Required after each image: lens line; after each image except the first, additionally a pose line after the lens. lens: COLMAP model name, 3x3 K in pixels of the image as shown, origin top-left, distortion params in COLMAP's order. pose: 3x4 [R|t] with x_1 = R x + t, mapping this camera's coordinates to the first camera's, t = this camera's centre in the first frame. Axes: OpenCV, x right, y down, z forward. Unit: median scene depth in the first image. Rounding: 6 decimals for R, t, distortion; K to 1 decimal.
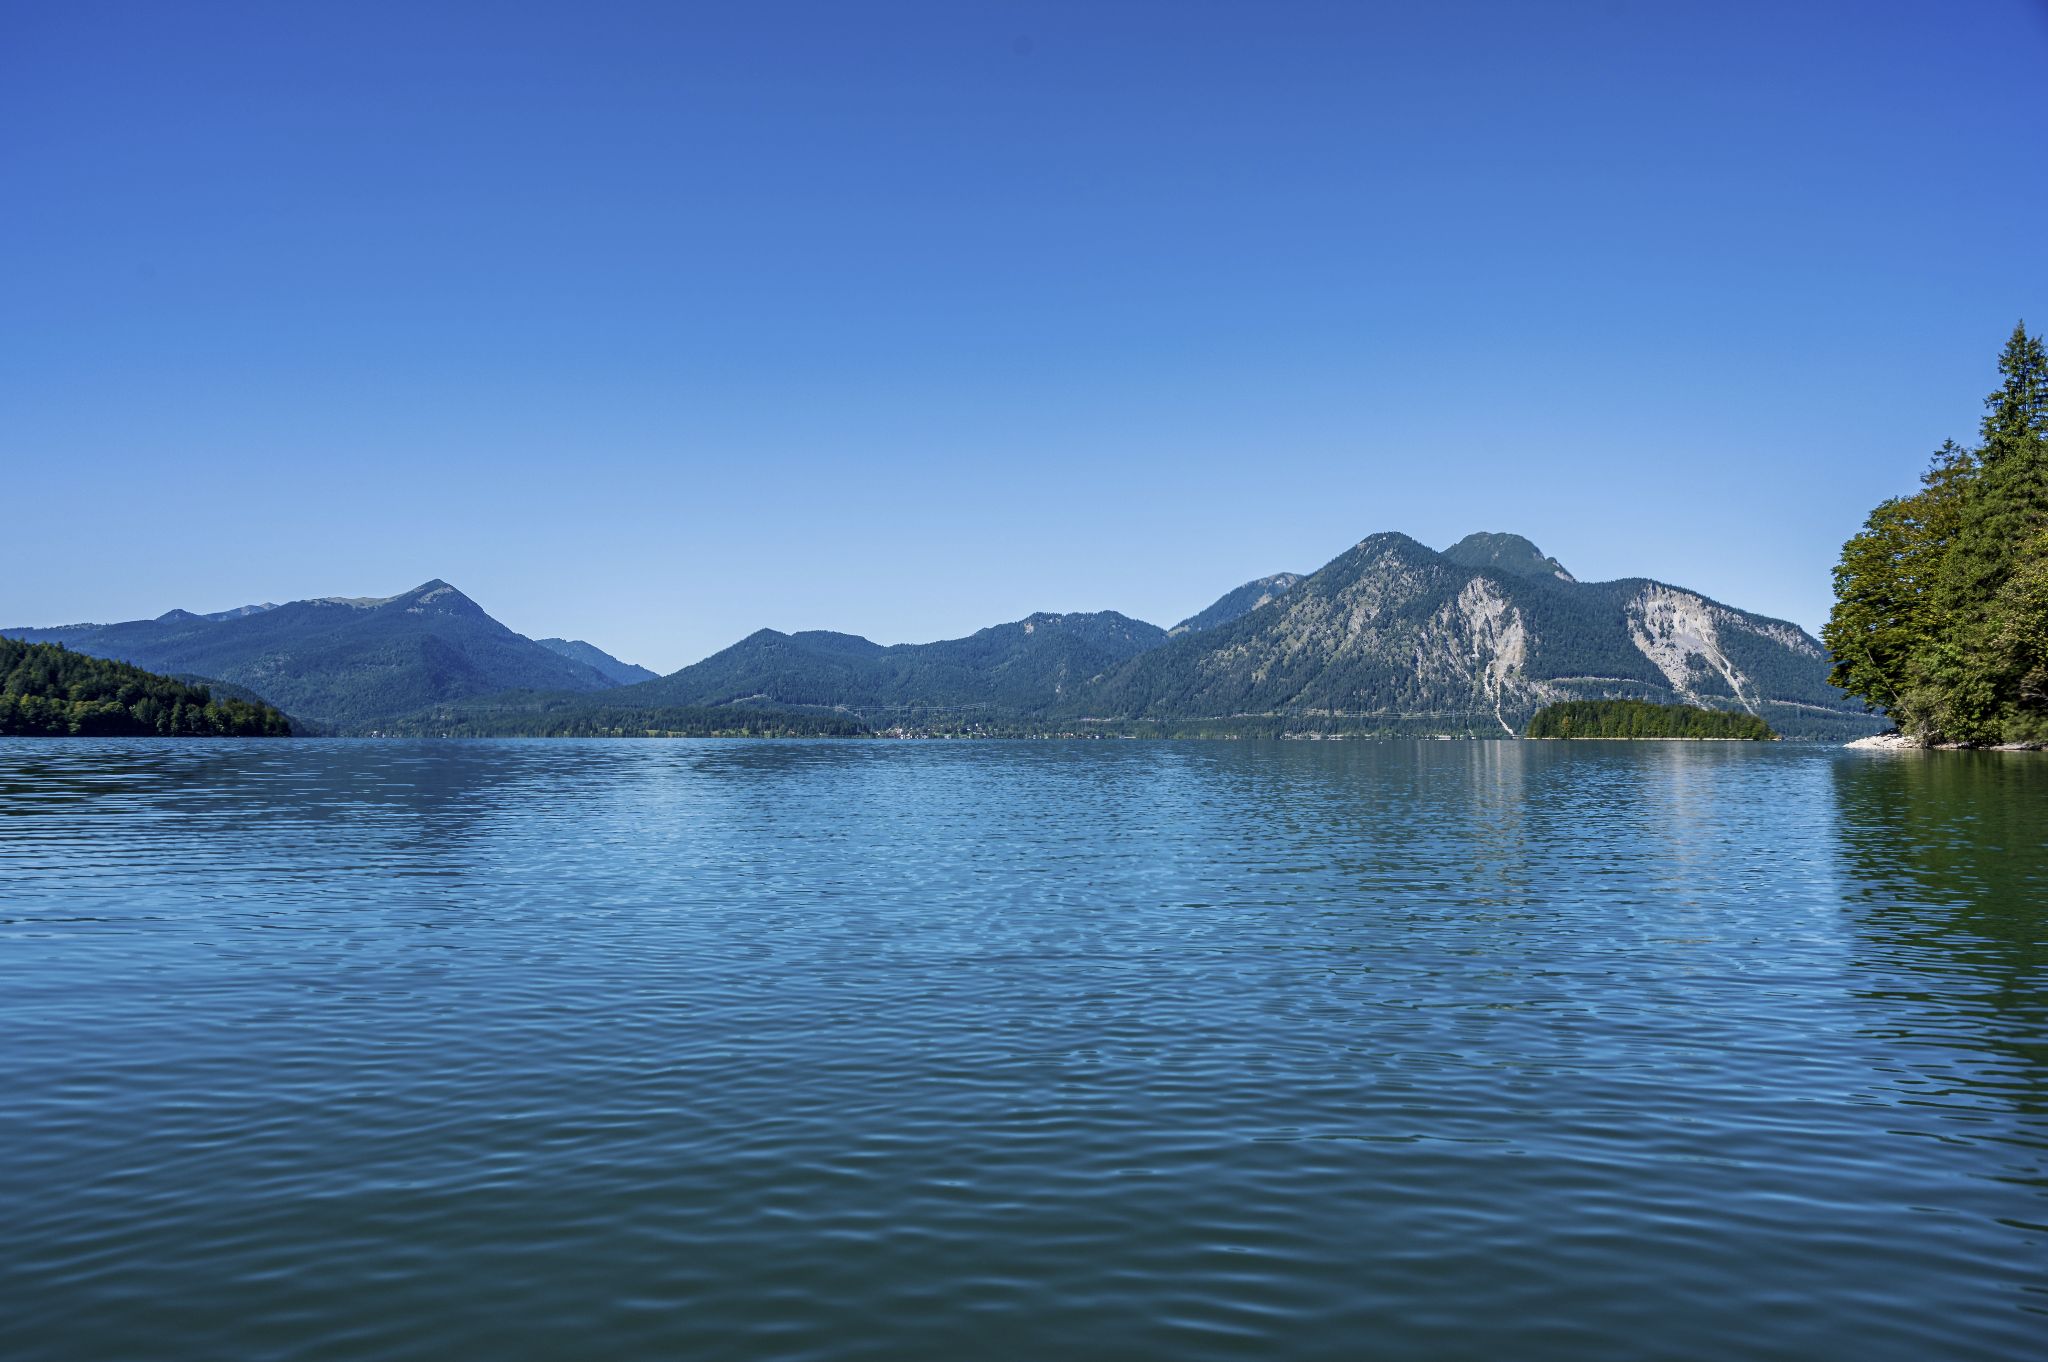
lens RADIAL K [[1435.7, 0, 1030.4], [0, 1435.7, 699.4], [0, 0, 1]] dist [-0.006319, 0.002605]
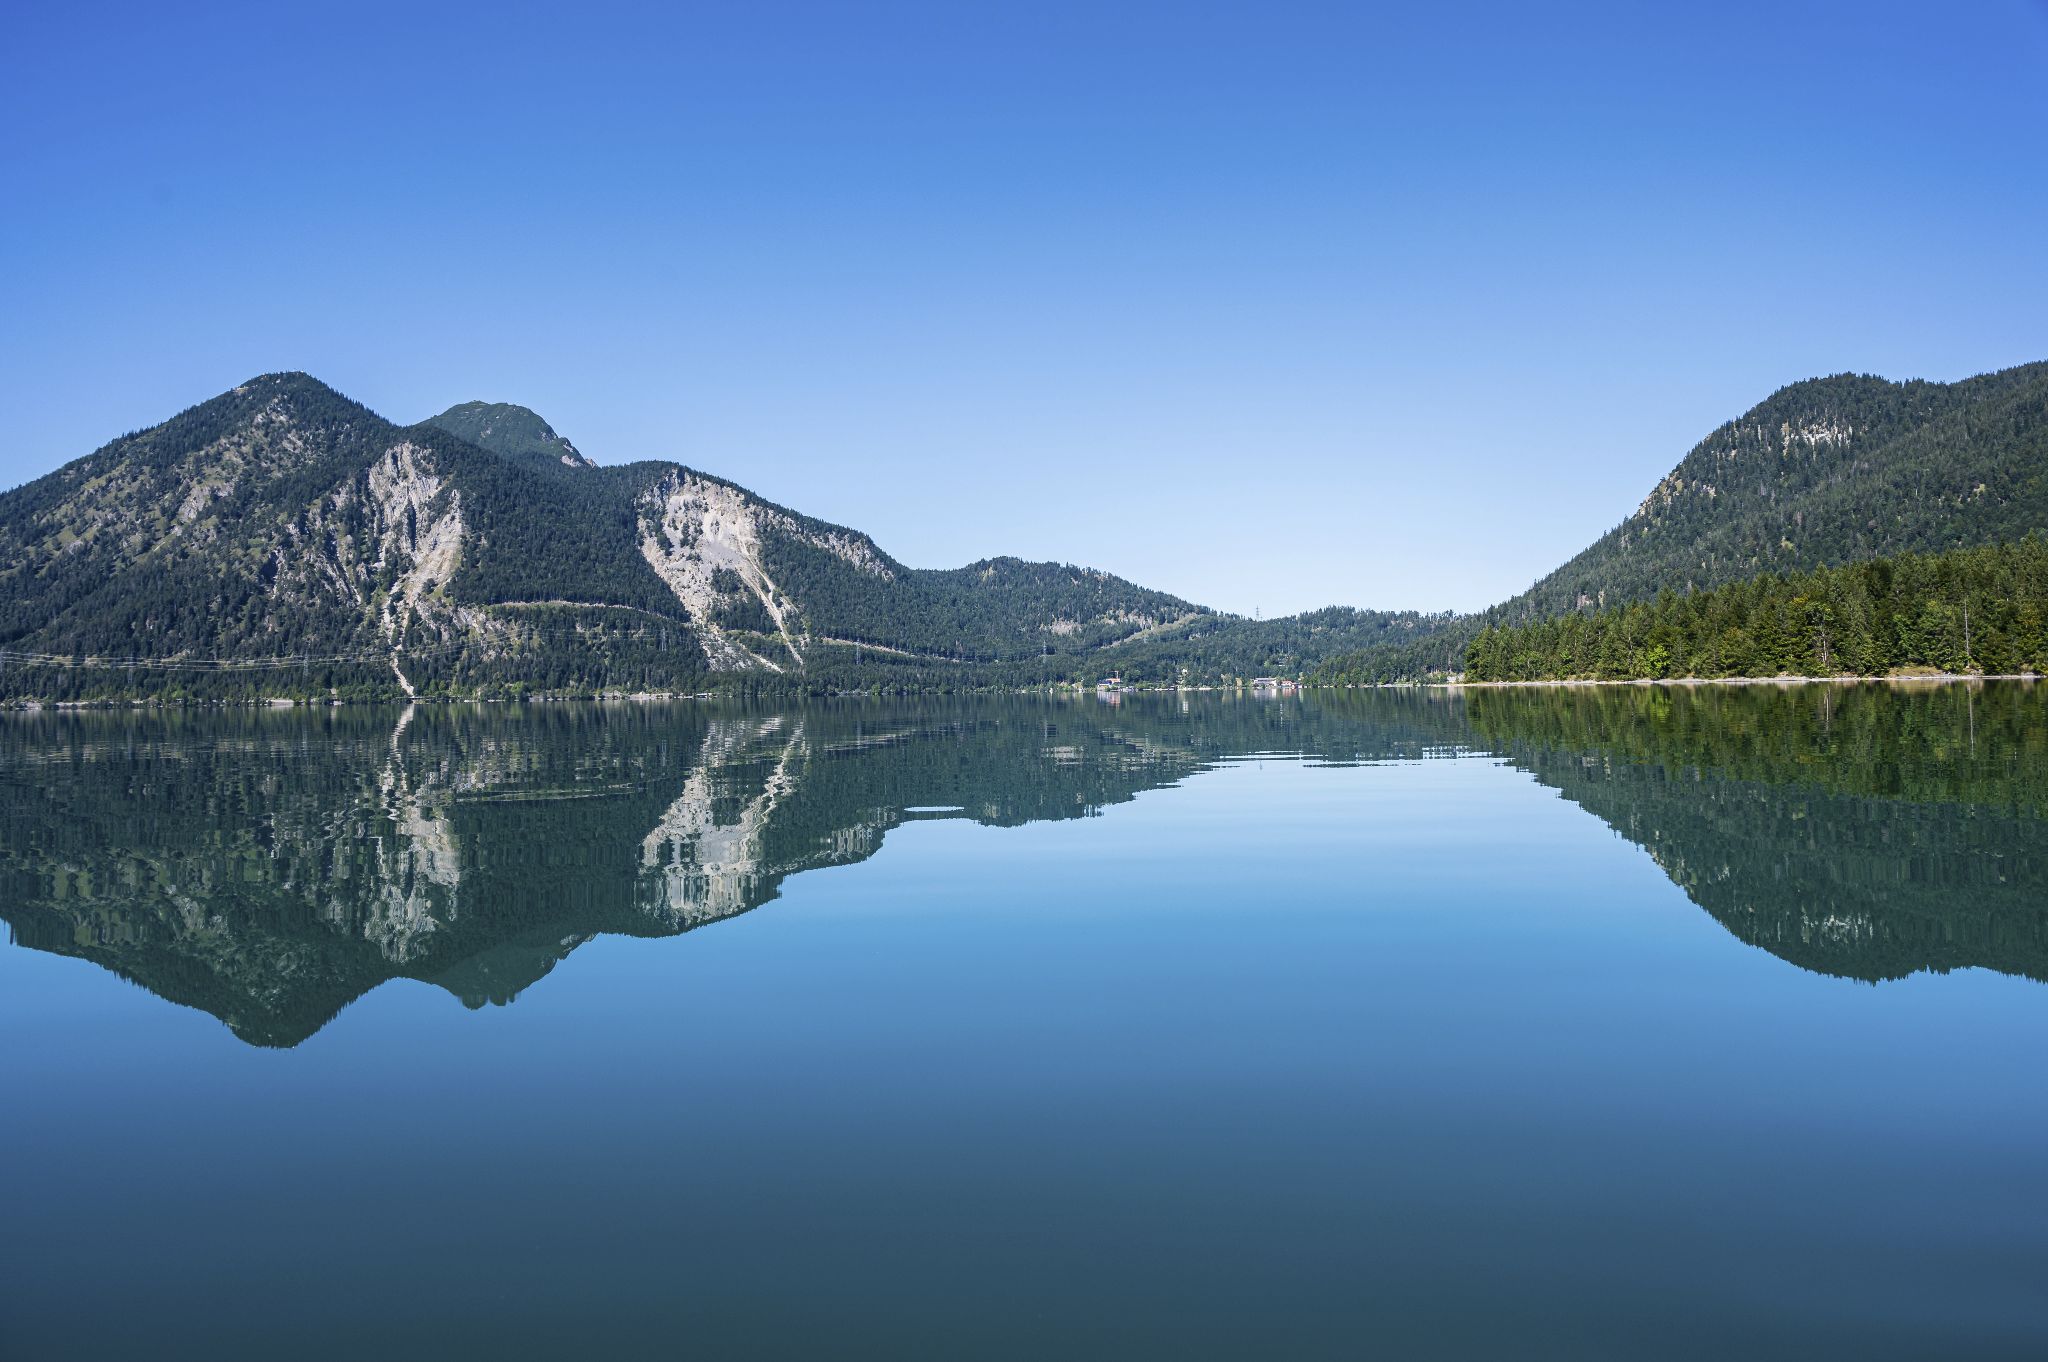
lens RADIAL K [[1435.7, 0, 1124.7], [0, 1435.7, 656.8], [0, 0, 1]] dist [-0.006319, 0.002605]
pose [[0.822219, -0.003659, 0.569159, 0.221513], [0.004182, 0.999991, 0.000388, 0.009153], [-0.569156, 0.002062, 0.822227, 0.321223]]
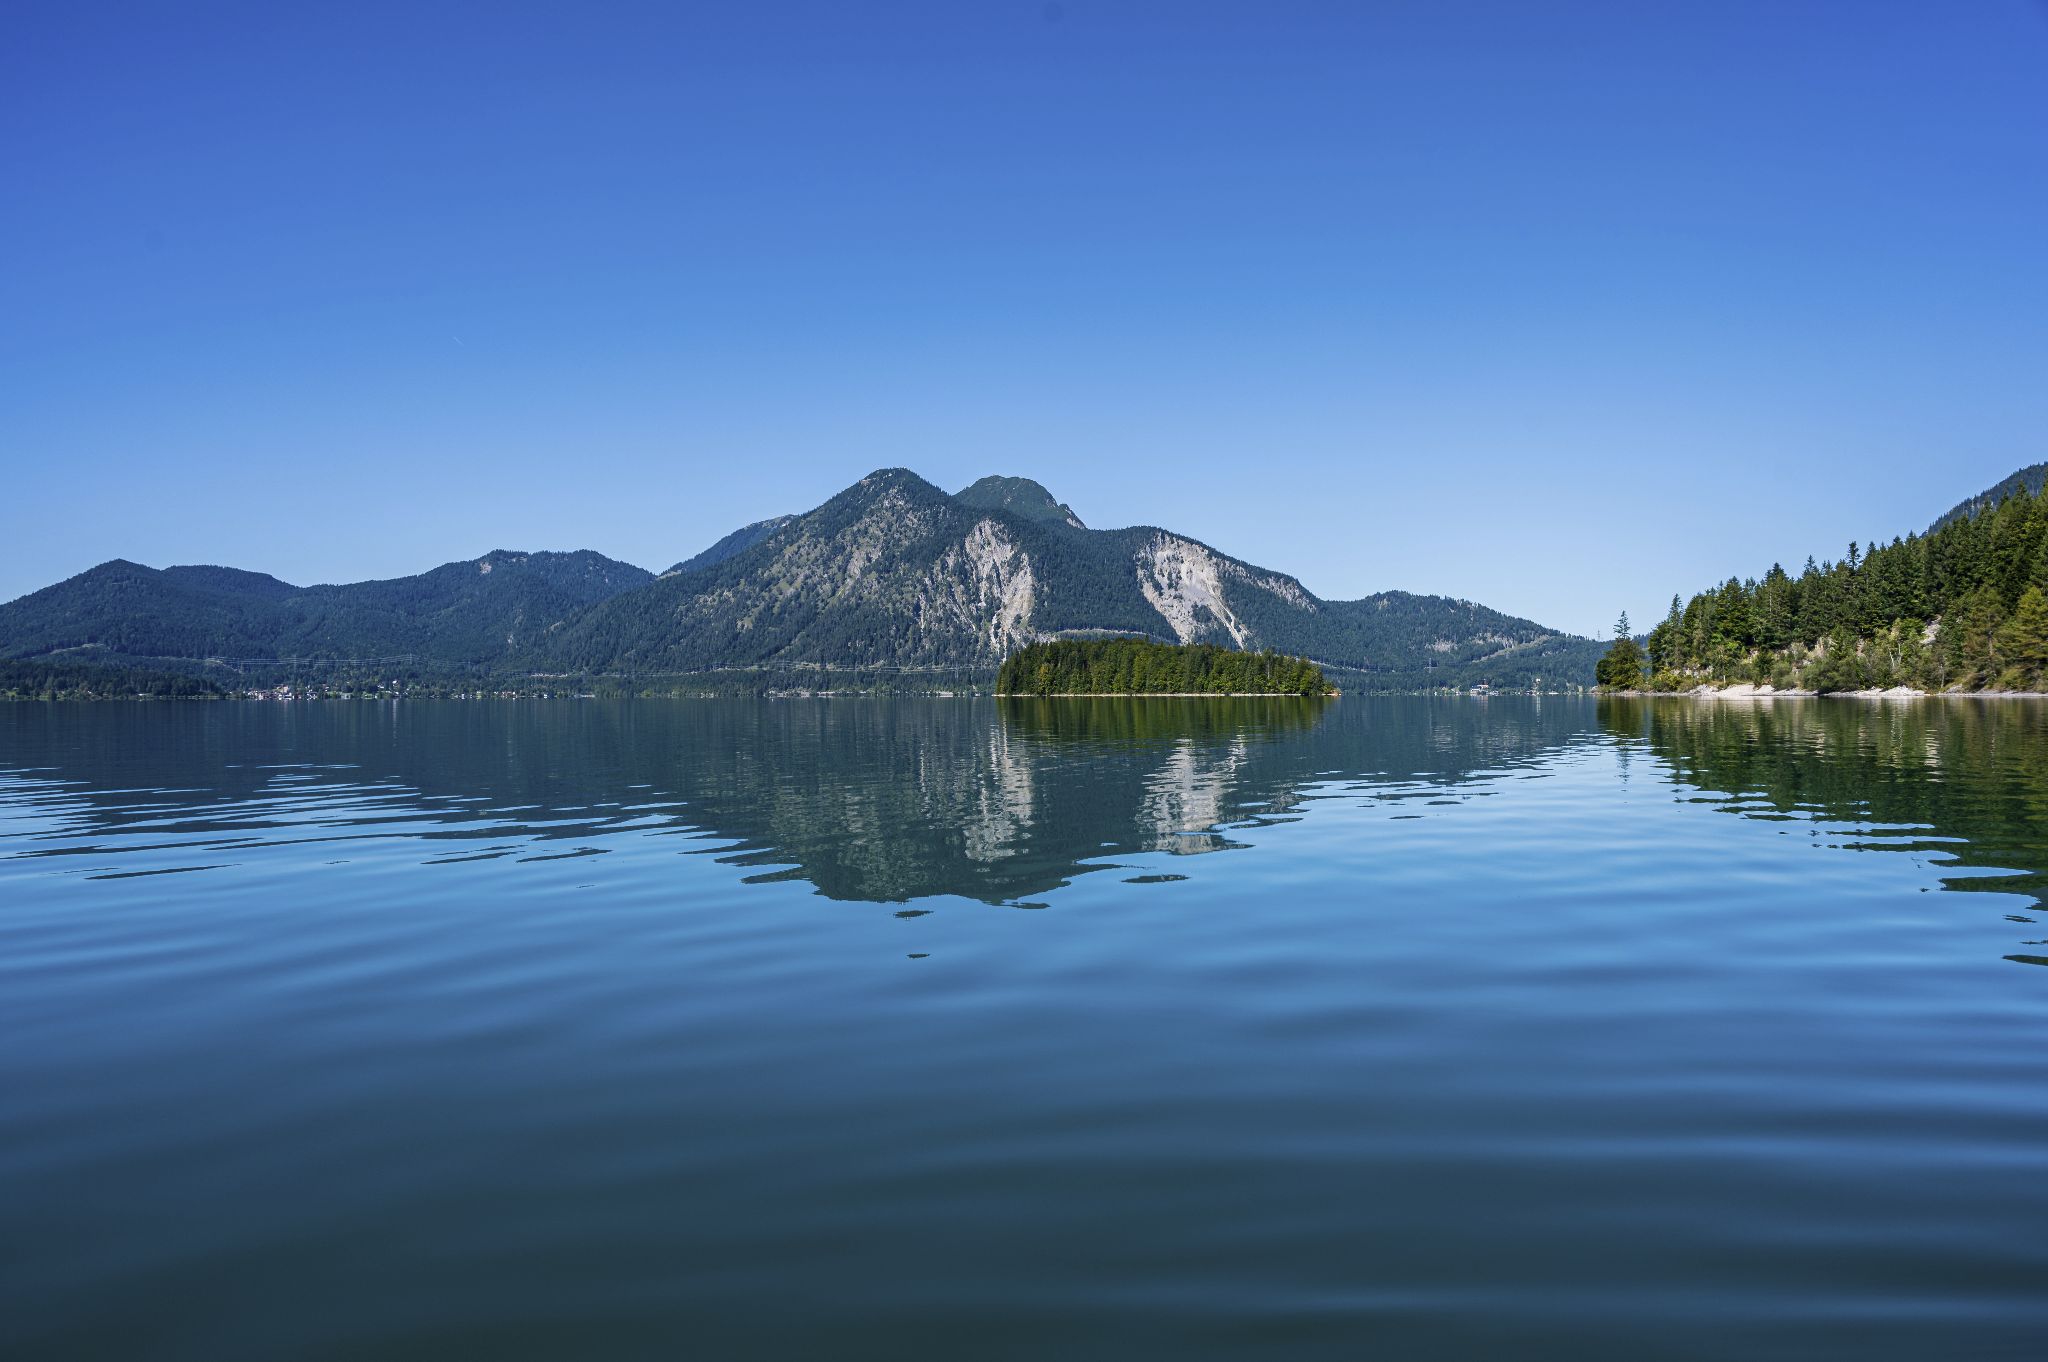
lens RADIAL K [[1435.7, 0, 1062.7], [0, 1435.7, 714.3], [0, 0, 1]] dist [-0.006319, 0.002605]
pose [[0.943846, -0.009406, 0.330252, 0.055837], [-0.003587, 0.999244, 0.038710, 0.003753], [-0.330366, -0.037721, 0.943099, 0.117632]]
